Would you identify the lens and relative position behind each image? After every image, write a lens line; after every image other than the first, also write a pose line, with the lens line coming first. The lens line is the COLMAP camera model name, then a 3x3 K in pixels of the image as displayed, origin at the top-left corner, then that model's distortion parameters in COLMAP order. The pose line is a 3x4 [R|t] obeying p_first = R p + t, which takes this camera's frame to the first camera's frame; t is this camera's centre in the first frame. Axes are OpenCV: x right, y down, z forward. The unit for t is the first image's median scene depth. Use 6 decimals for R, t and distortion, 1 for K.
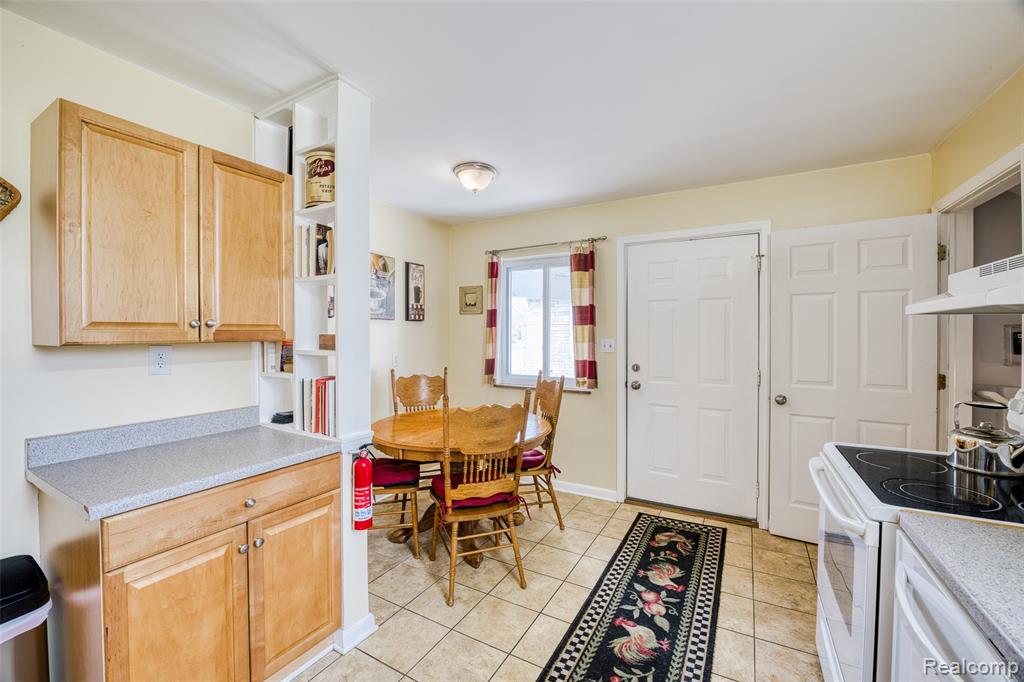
lens RADIAL K [[415.5, 0, 509.3], [0, 415.5, 339.5], [0, 0, 1]] dist [-0.023336, 0.001222]
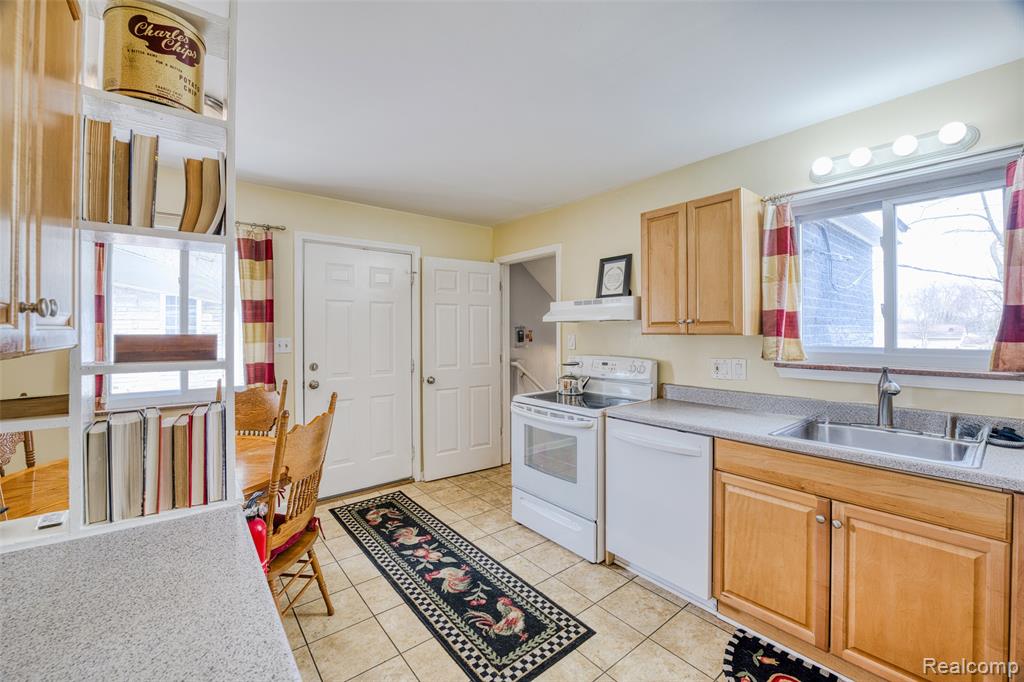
lens RADIAL K [[415.5, 0, 513.8], [0, 415.5, 332.4], [0, 0, 1]] dist [-0.023336, 0.001222]
pose [[0.368130, -0.003114, 0.929769, -0.558387], [0.016627, 0.999857, -0.003234, -0.003858], [-0.929626, 0.016650, 0.368129, 0.249161]]
